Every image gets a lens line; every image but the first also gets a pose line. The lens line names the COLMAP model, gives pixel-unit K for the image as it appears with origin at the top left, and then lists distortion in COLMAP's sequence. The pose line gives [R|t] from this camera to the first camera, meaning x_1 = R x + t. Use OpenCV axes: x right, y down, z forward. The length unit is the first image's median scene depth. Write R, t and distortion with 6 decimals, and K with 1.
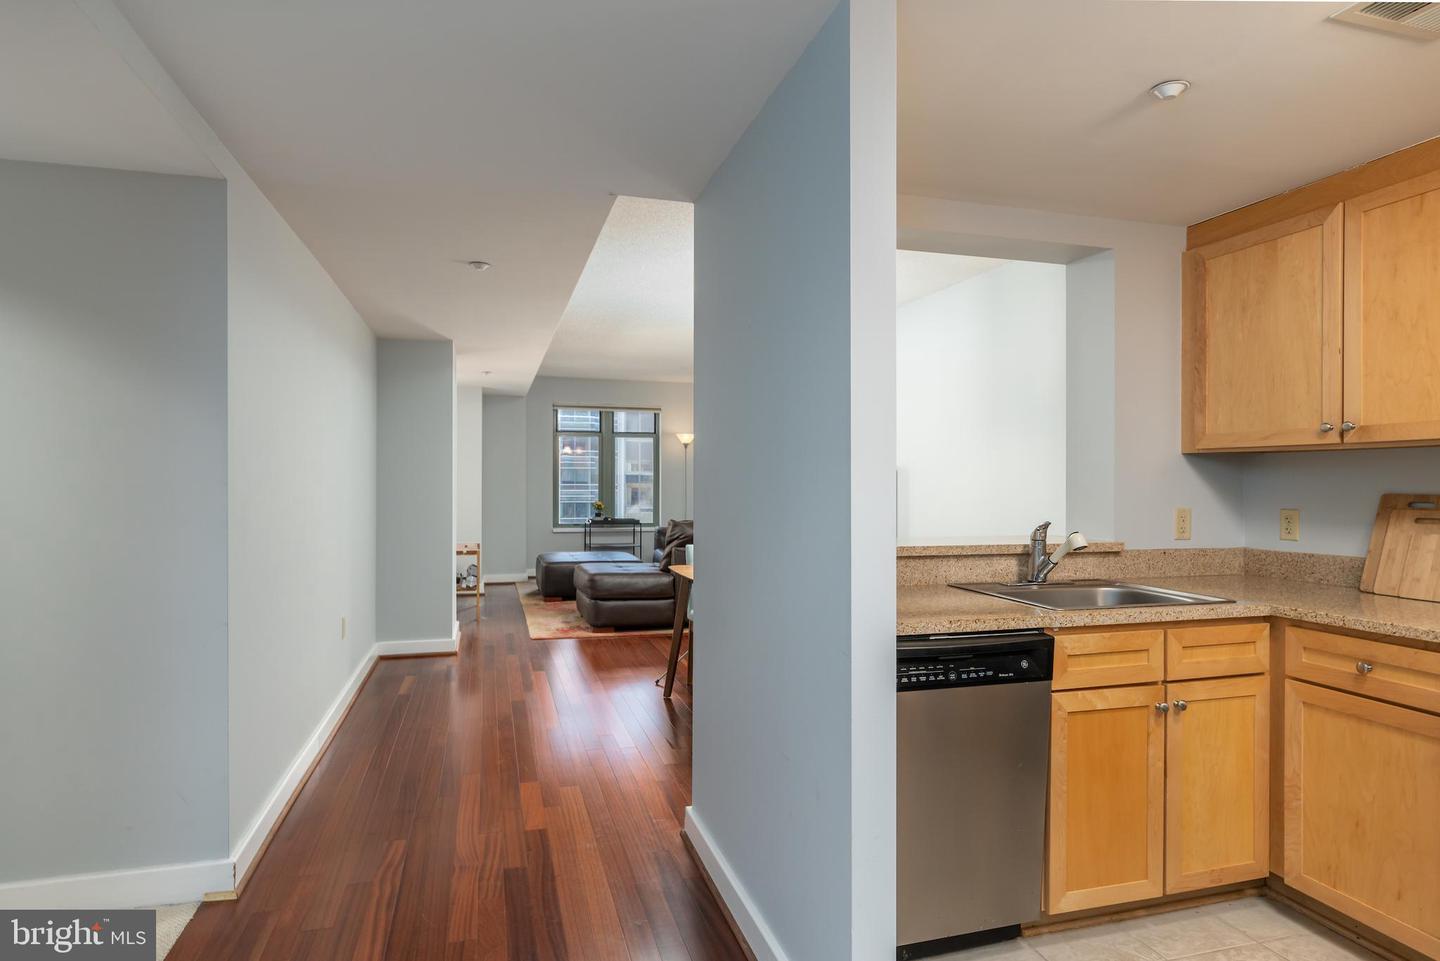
lens RADIAL K [[839.8, 0, 723.2], [0, 839.8, 485.9], [0, 0, 1]] dist [0.031682, 0.000517]
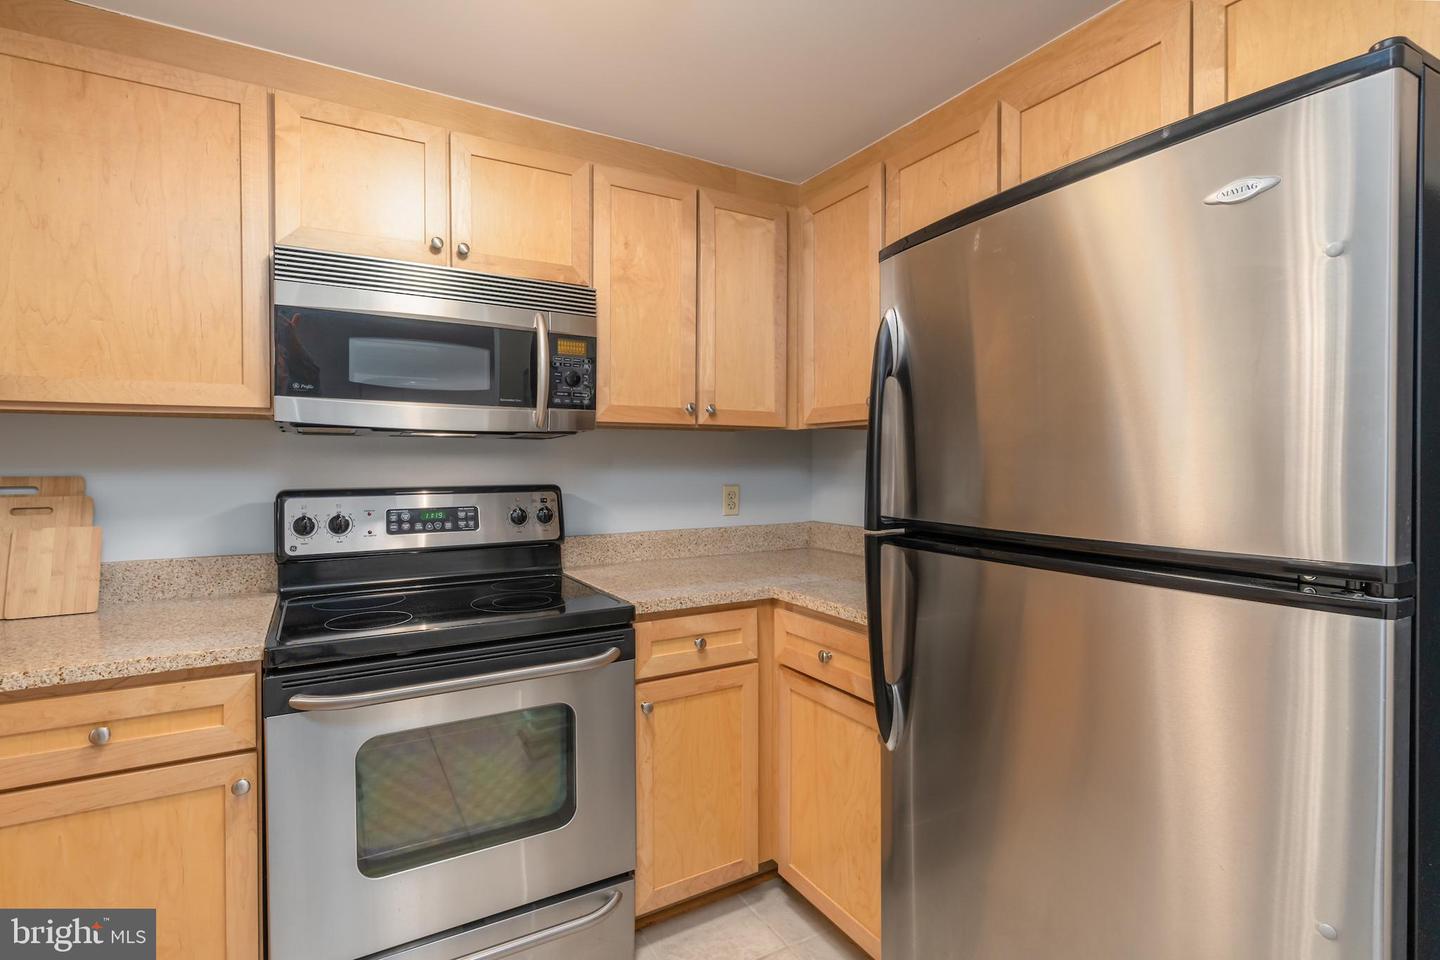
lens RADIAL K [[663.6, 0, 689.1], [0, 663.6, 476.0], [0, 0, 1]] dist [-0.003832, 0.001938]
pose [[-0.224590, -0.018845, 0.974271, 0.107186], [0.005753, 0.999770, 0.020664, 0.000515], [-0.974436, 0.010246, -0.224430, 0.509123]]
